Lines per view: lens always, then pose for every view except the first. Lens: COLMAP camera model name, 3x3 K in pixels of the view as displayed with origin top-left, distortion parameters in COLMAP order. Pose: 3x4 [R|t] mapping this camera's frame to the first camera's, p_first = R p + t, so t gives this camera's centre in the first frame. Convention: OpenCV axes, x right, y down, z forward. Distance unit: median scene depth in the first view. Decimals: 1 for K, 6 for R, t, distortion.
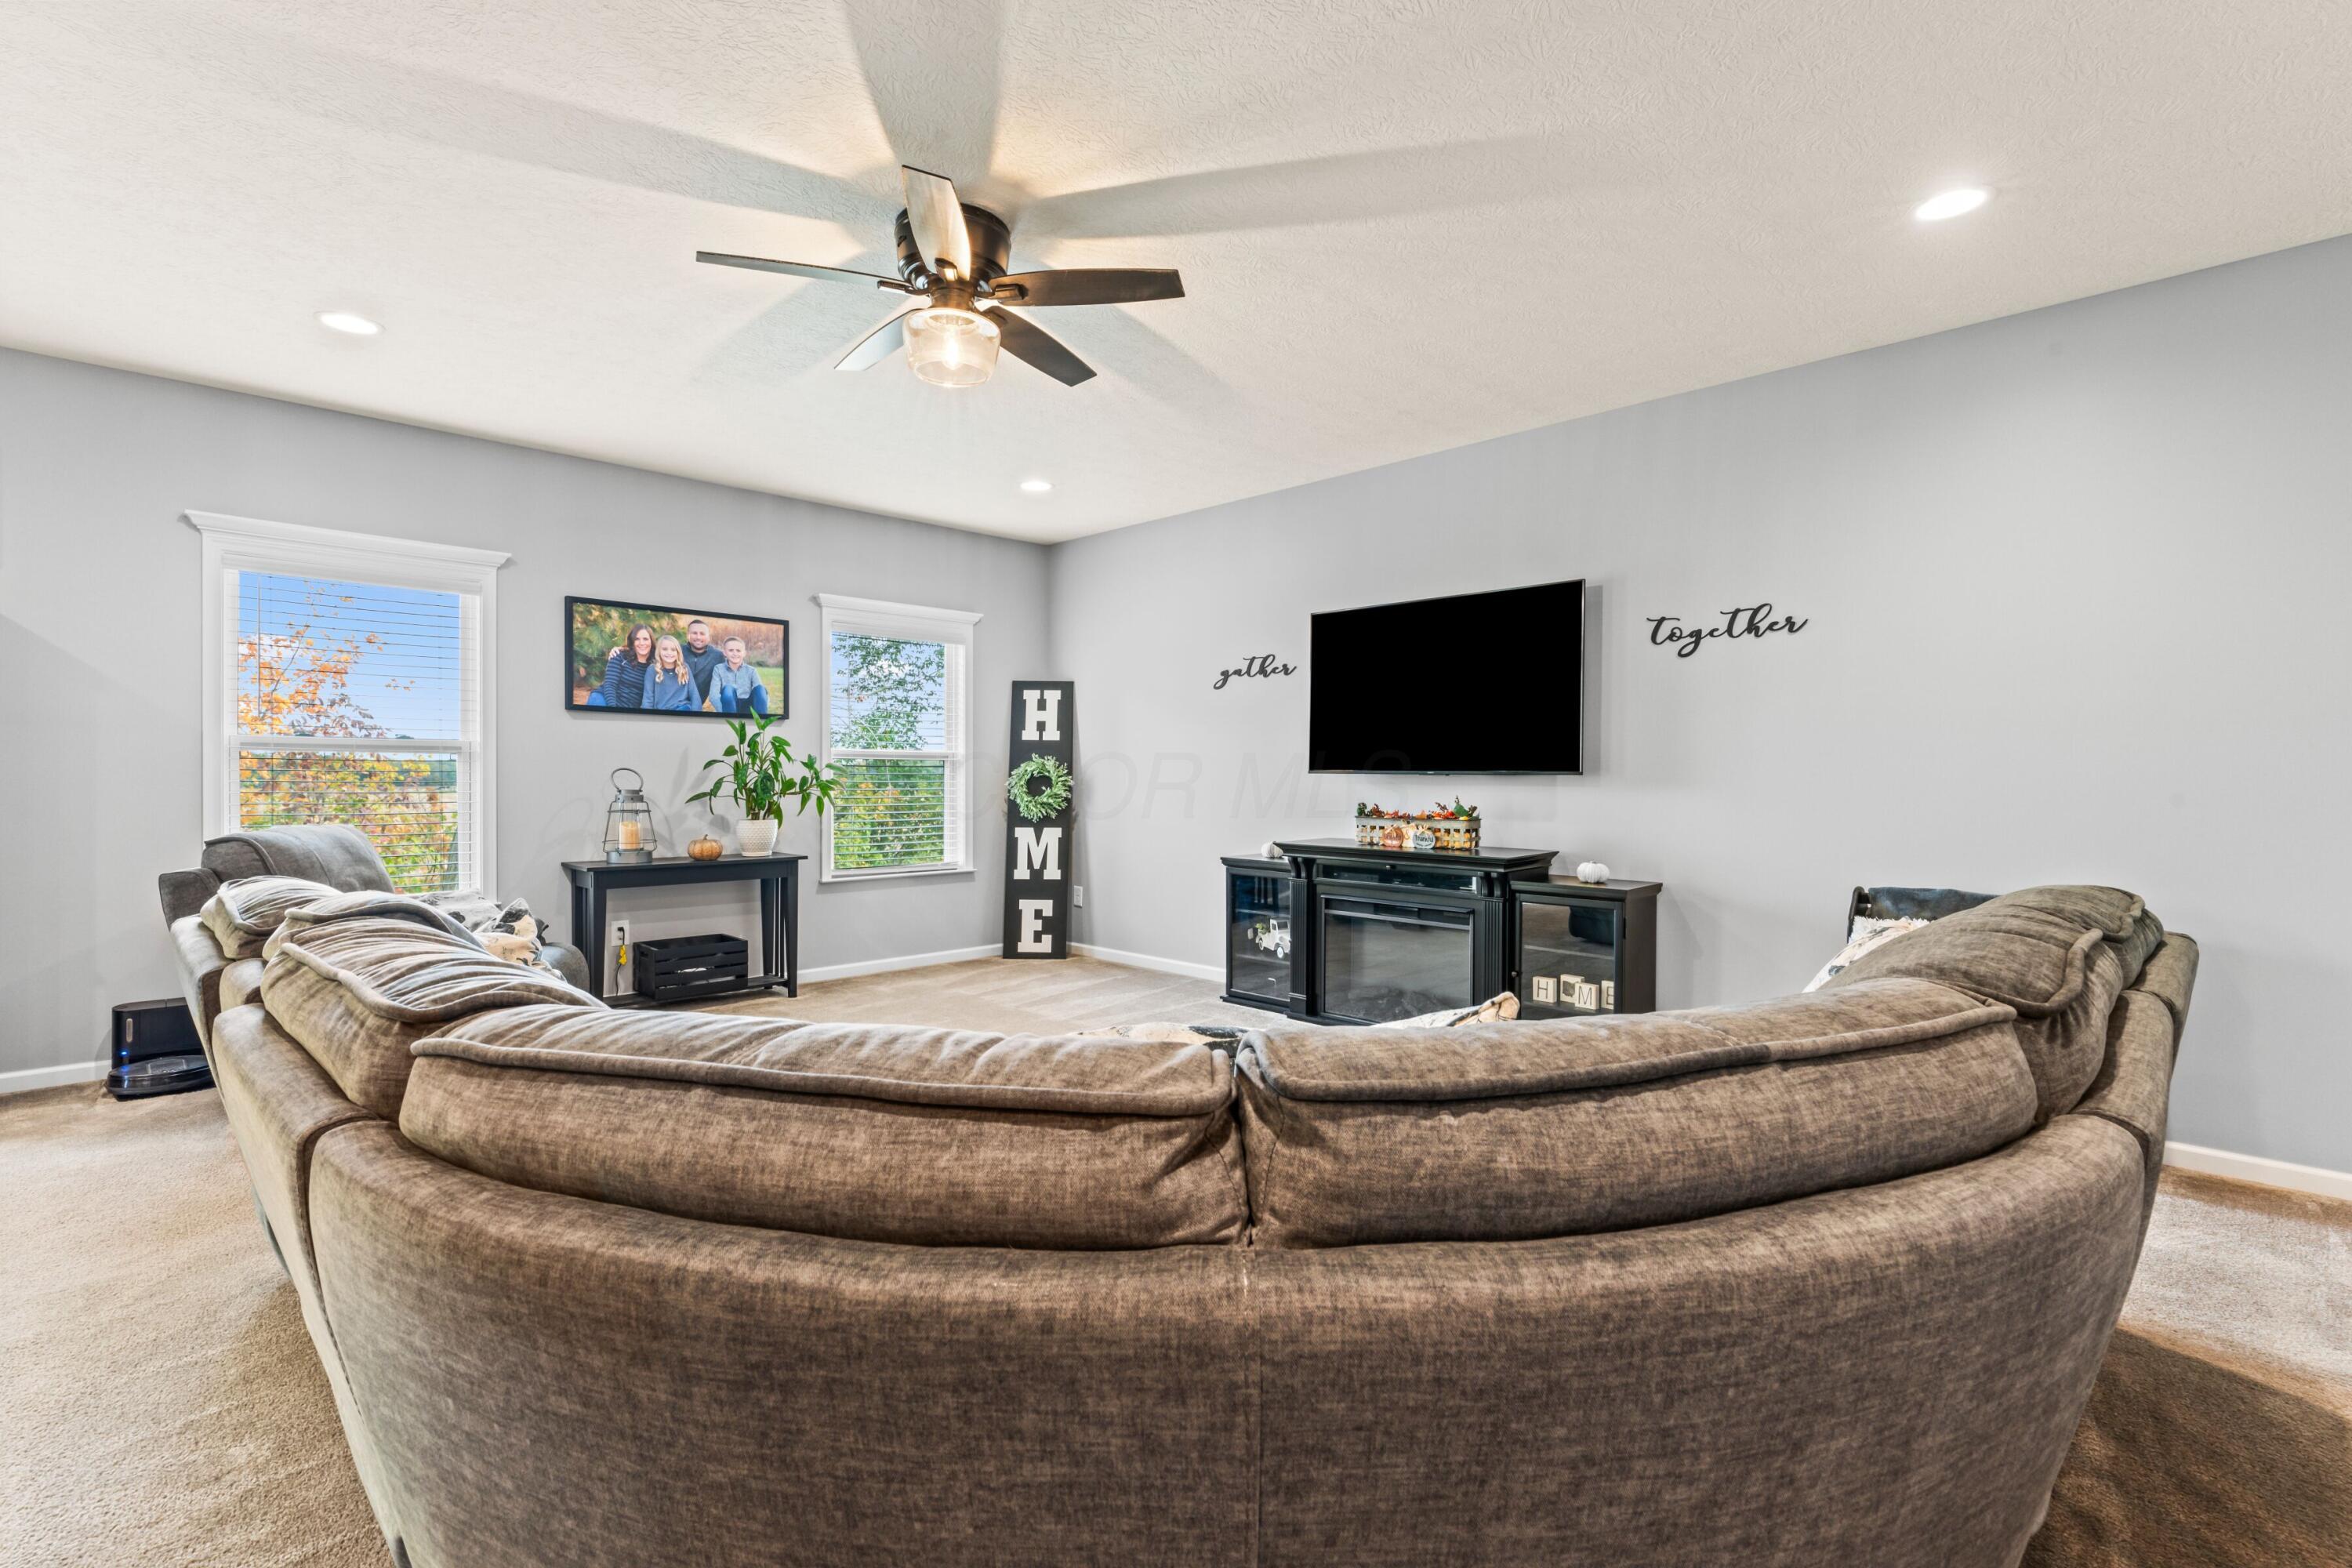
lens RADIAL K [[1083.3, 0, 1174.0], [0, 1083.3, 788.7], [0, 0, 1]] dist [0.001401, -0.000067]
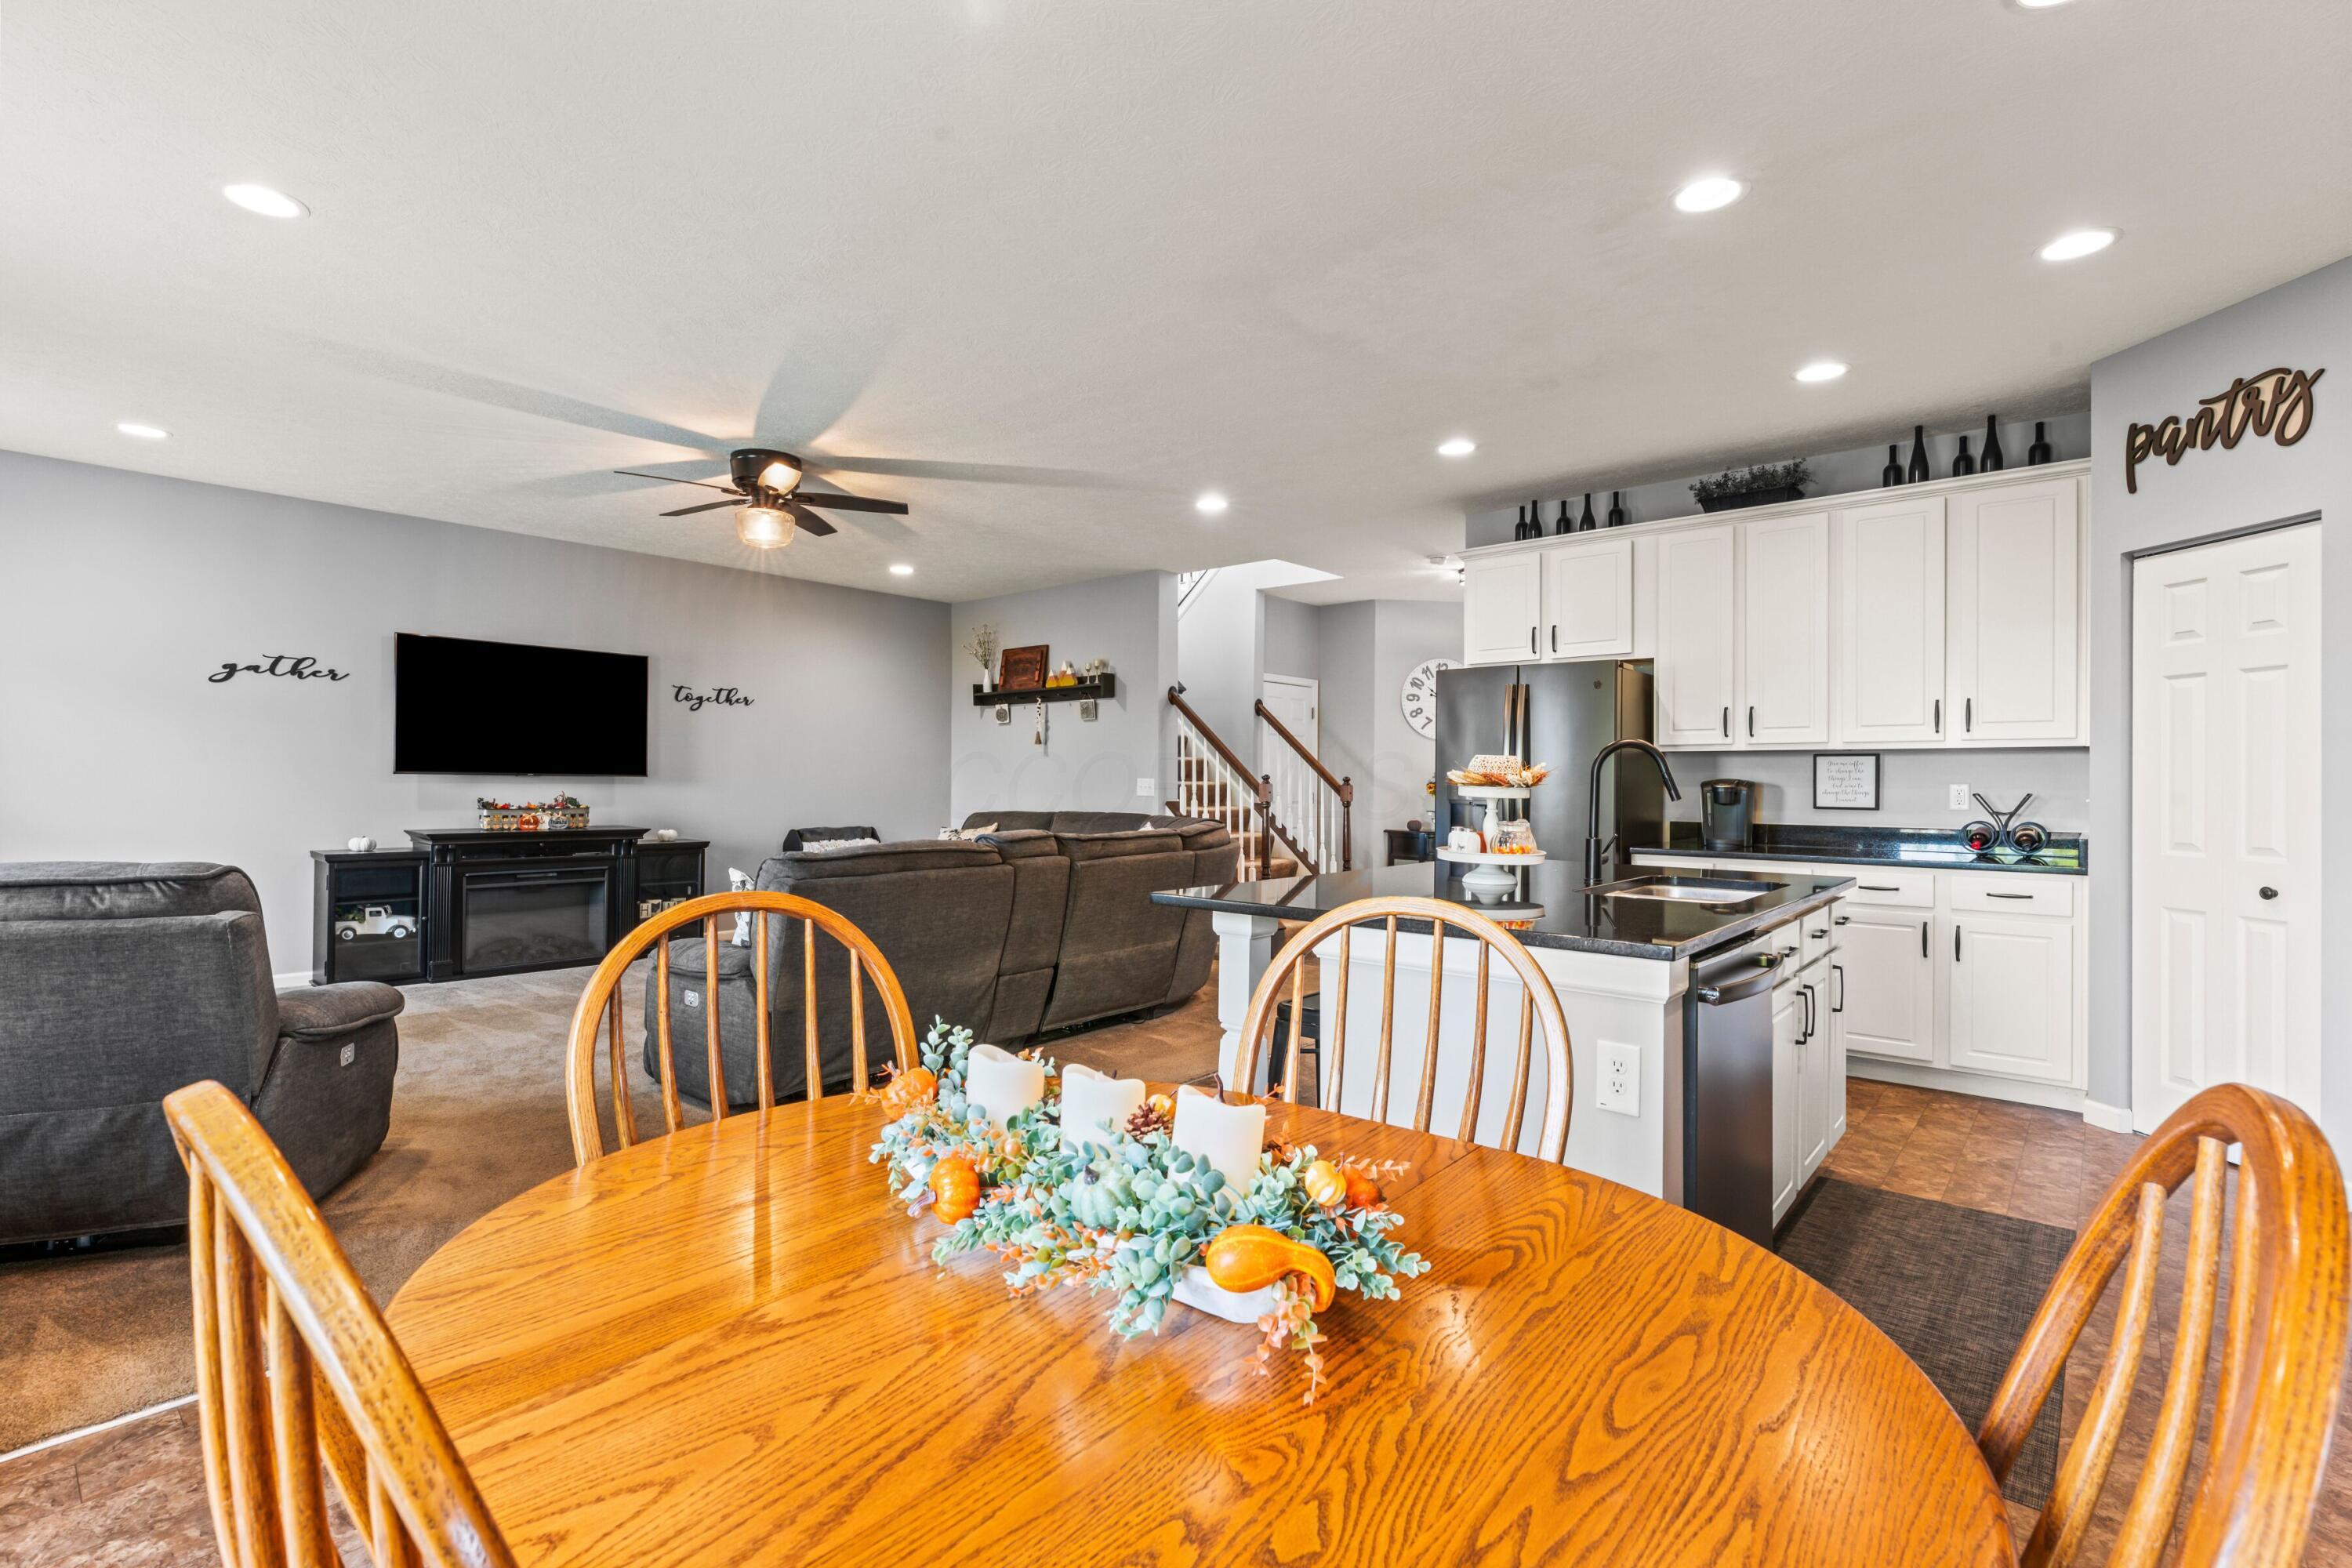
lens RADIAL K [[1083.3, 0, 1174.6], [0, 1083.3, 788.6], [0, 0, 1]] dist [0.001401, -0.000067]
pose [[-0.081964, -0.007775, 0.996605, -1.140230], [0.006428, 0.999945, 0.008330, -0.003033], [-0.996615, 0.007089, -0.081909, 0.303312]]
